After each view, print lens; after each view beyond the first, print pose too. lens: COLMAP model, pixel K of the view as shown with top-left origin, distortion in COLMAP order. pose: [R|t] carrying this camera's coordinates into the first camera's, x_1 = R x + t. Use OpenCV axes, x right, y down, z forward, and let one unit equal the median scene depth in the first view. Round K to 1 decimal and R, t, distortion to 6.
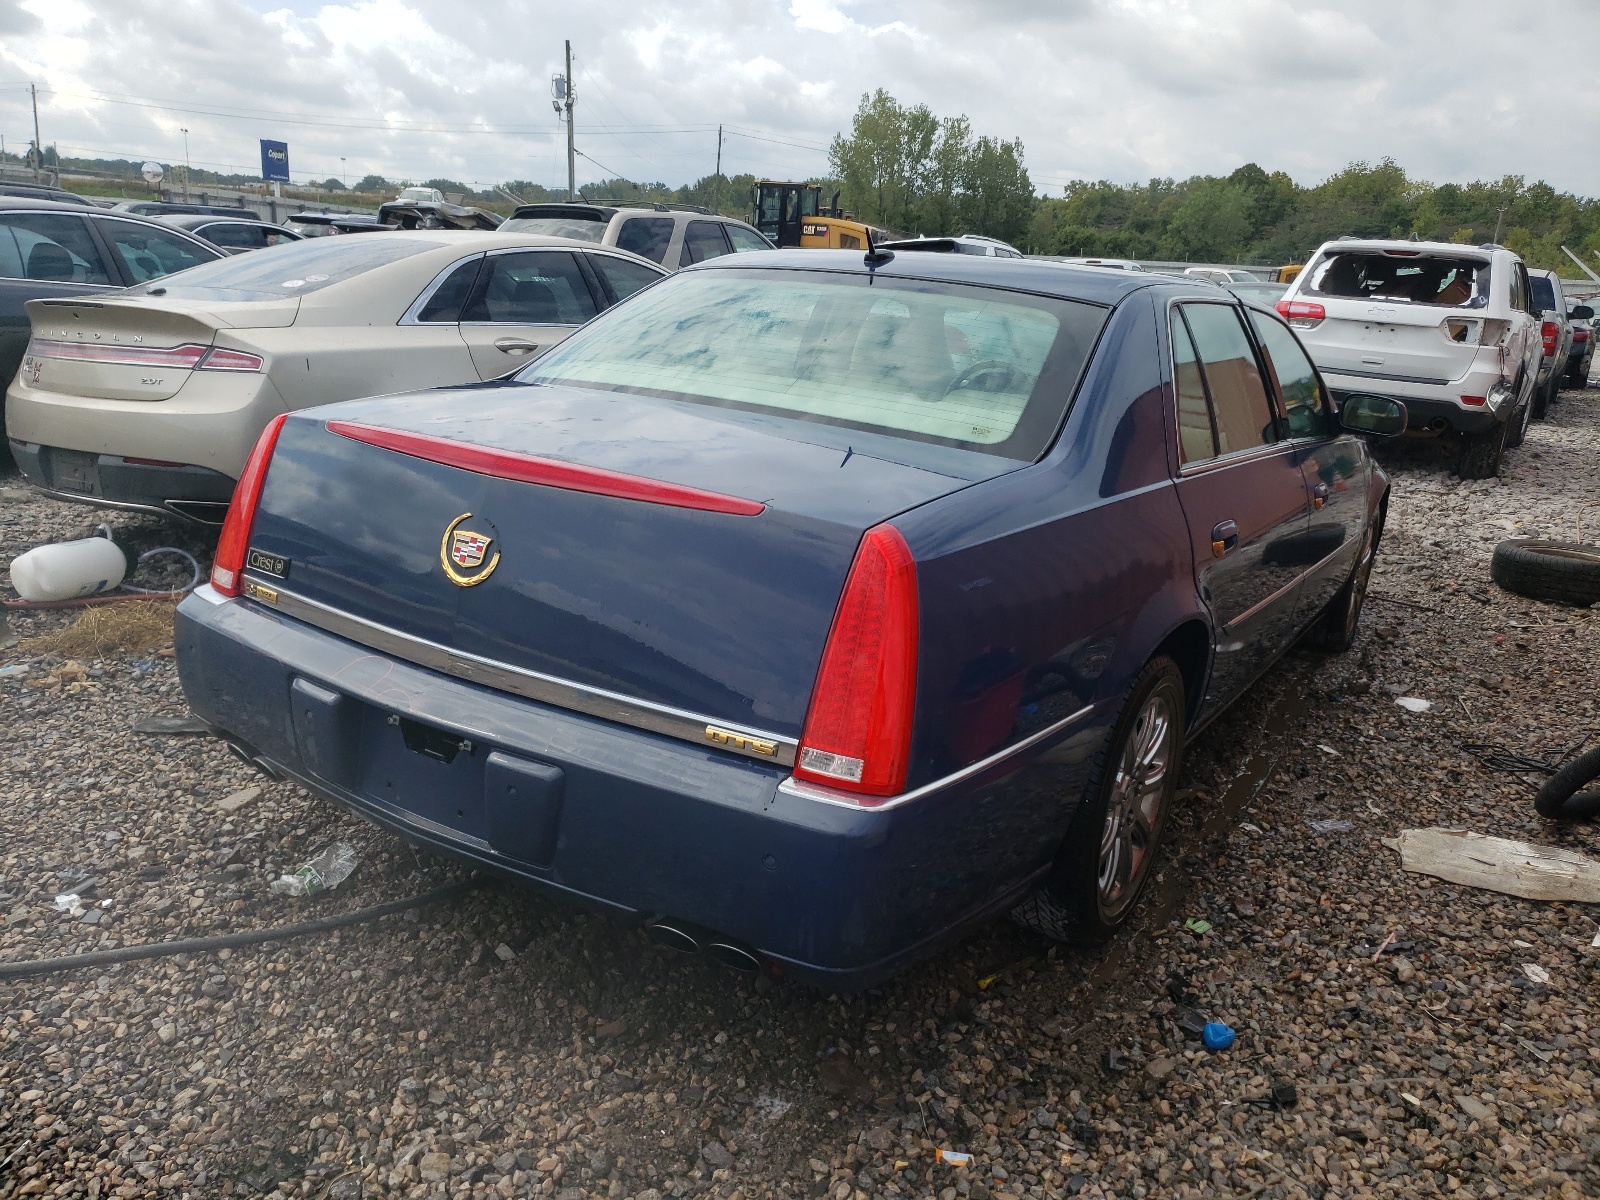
lens RADIAL K [[1202.9, 0, 797.7], [0, 1202.9, 605.6], [0, 0, 1]] dist [0.009660, 0.003866]
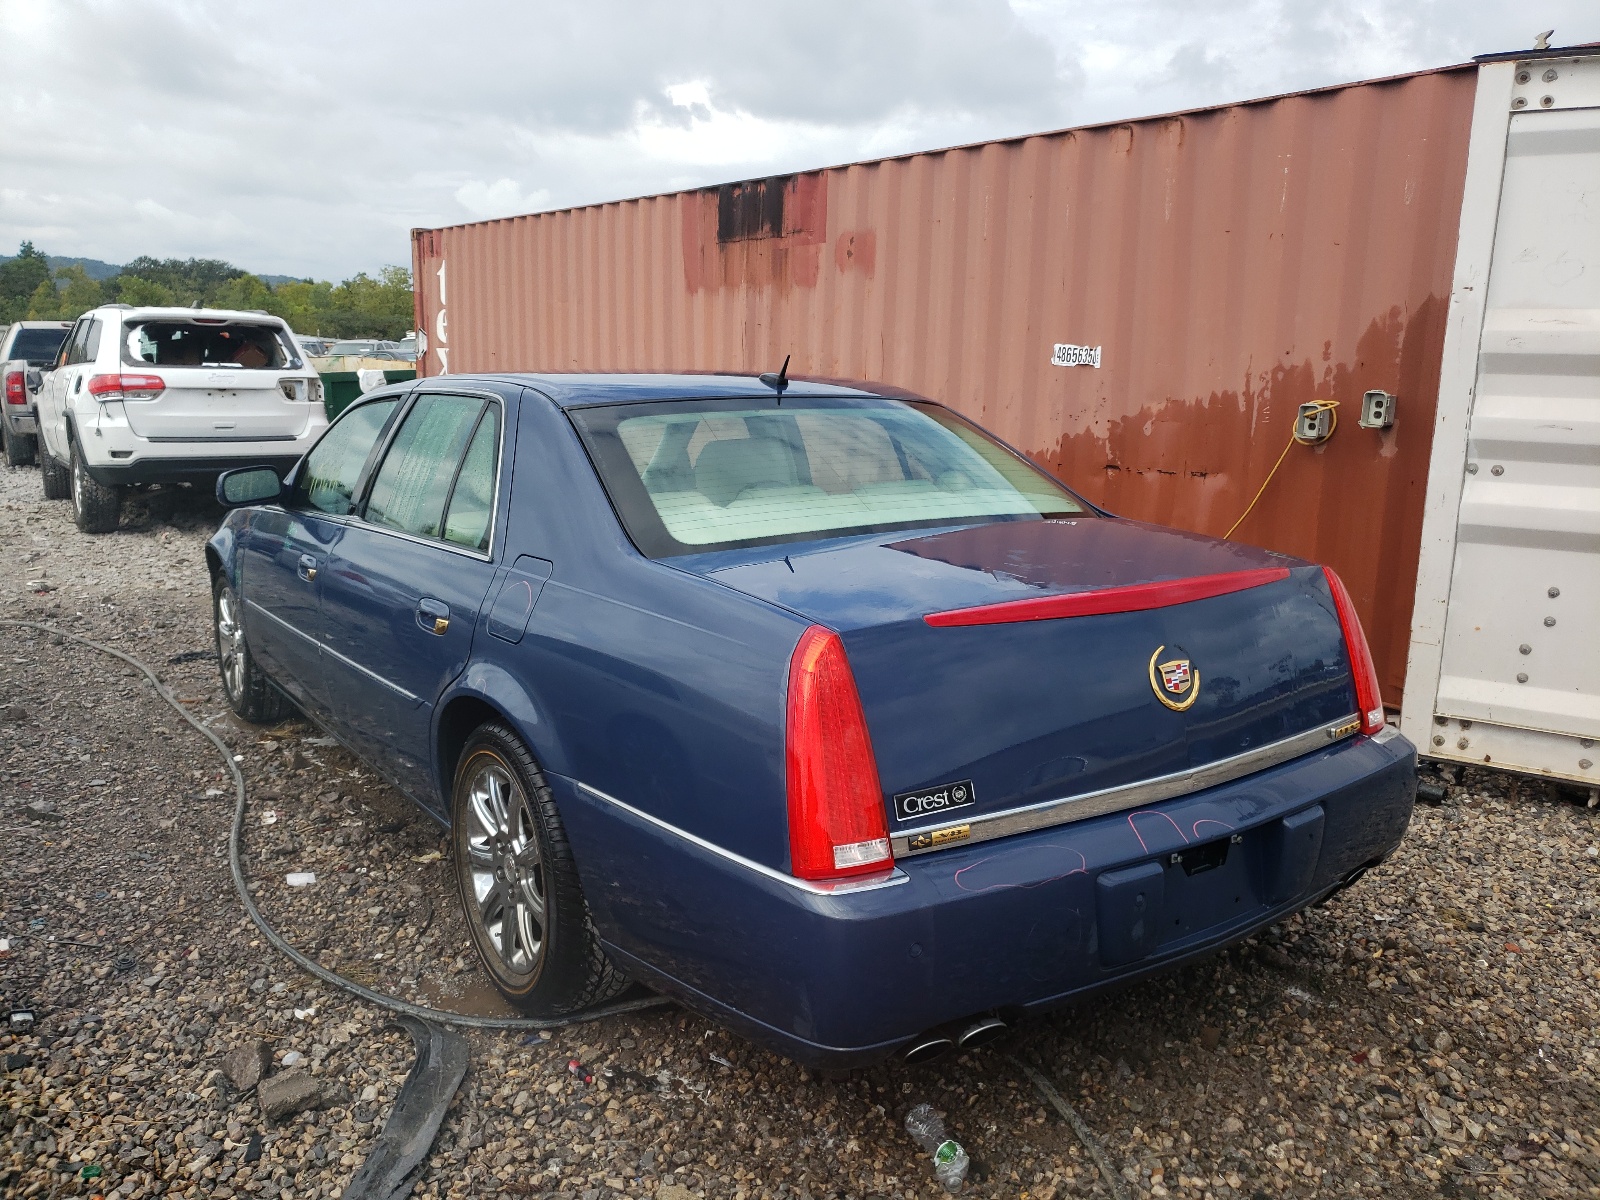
lens RADIAL K [[1202.9, 0, 797.2], [0, 1202.9, 596.6], [0, 0, 1]] dist [0.009660, 0.003866]
pose [[0.420369, -0.232644, 0.877021, -0.249382], [0.269186, 0.955032, 0.124312, -0.063295], [-0.866504, 0.183825, 0.464091, 0.139858]]
